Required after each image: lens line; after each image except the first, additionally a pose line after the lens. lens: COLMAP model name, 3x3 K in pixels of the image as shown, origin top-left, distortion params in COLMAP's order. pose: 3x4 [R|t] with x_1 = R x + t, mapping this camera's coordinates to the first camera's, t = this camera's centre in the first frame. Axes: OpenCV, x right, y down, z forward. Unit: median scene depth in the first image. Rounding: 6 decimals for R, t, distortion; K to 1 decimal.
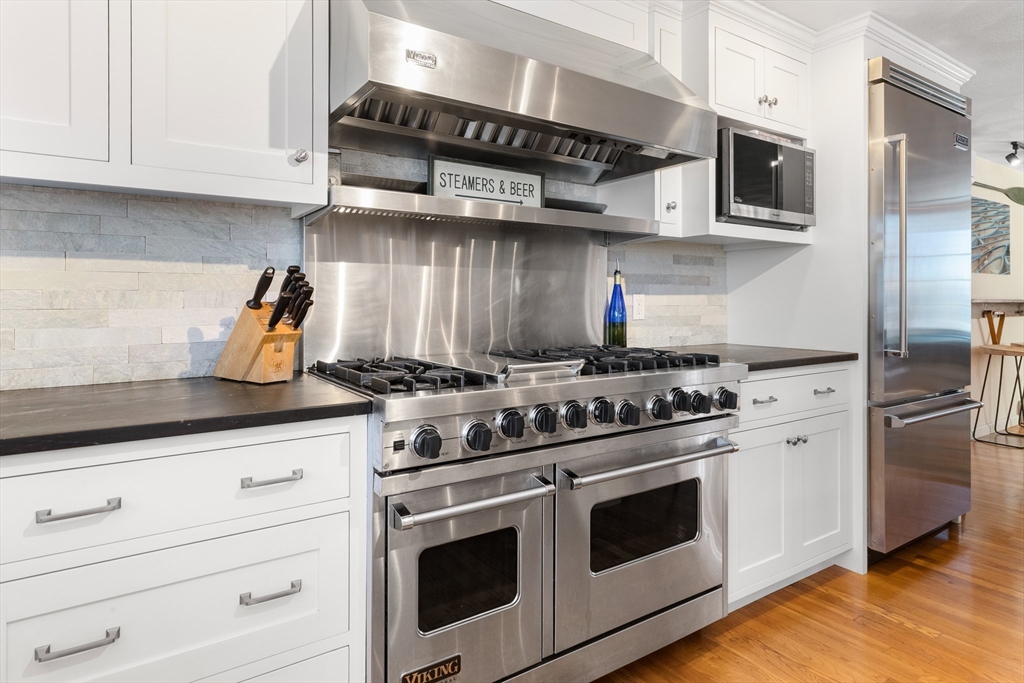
lens RADIAL K [[579.3, 0, 513.6], [0, 579.3, 307.7], [0, 0, 1]] dist [0.004480, -0.000005]
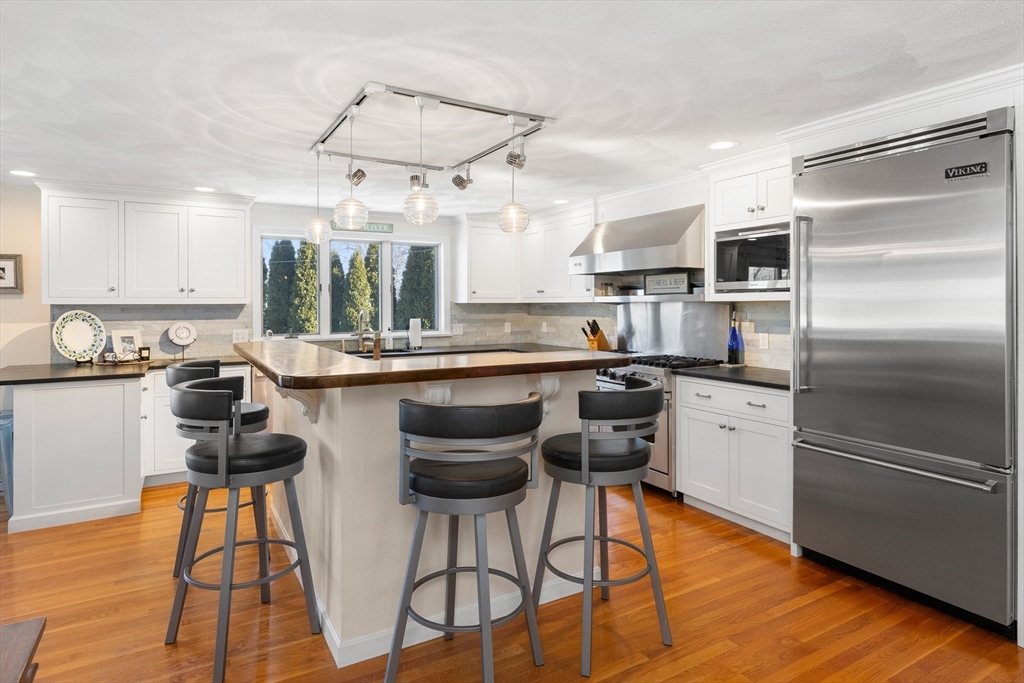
lens RADIAL K [[579.3, 0, 530.2], [0, 579.3, 303.3], [0, 0, 1]] dist [0.004480, -0.000005]
pose [[-0.041112, 0.000966, -0.999154, 2.946368], [-0.007735, 0.999969, 0.001285, -0.163803], [0.999125, 0.007781, -0.041104, 0.726695]]
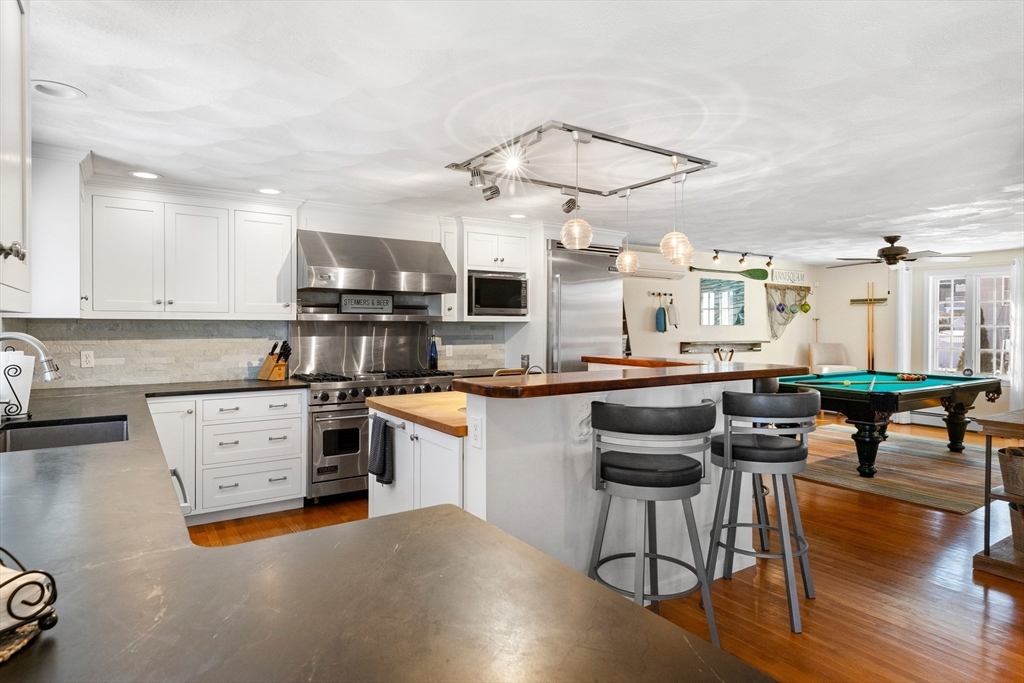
lens RADIAL K [[579.3, 0, 517.3], [0, 579.3, 335.8], [0, 0, 1]] dist [0.004480, -0.000005]
pose [[0.999963, 0.002071, 0.008339, 0.731765], [-0.002101, 0.999991, 0.003608, -0.105015], [-0.008331, -0.003626, 0.999959, -1.841749]]
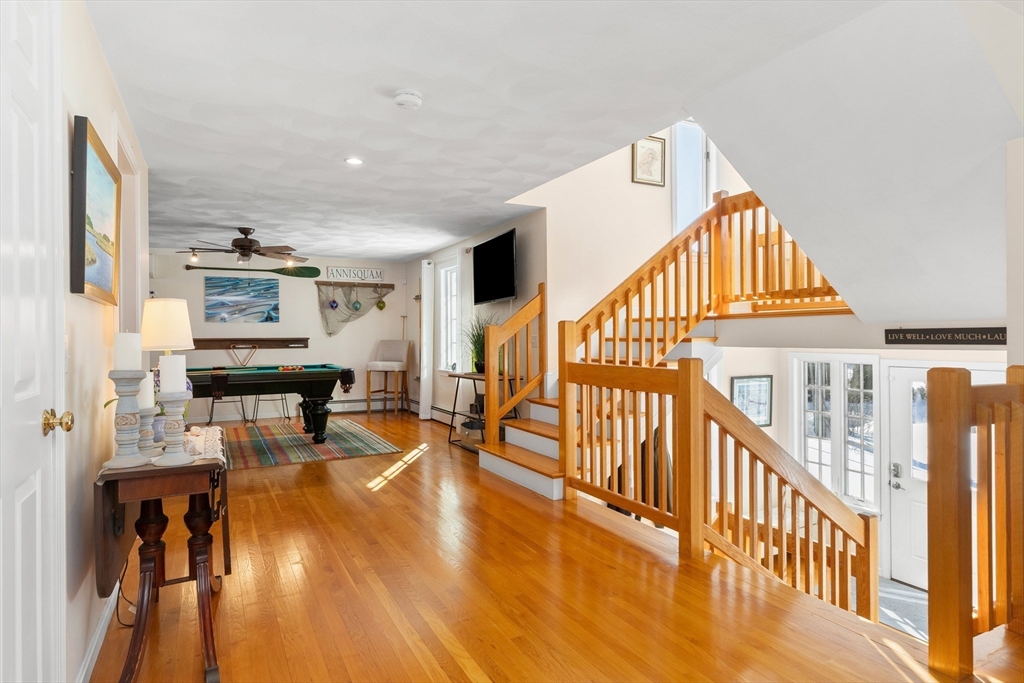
lens RADIAL K [[579.3, 0, 513.2], [0, 579.3, 342.0], [0, 0, 1]] dist [0.004480, -0.000005]
pose [[0.994205, -0.010654, -0.106972, 5.403740], [0.009612, 0.999901, -0.010256, 0.065544], [0.107071, 0.009169, 0.994209, -1.672725]]
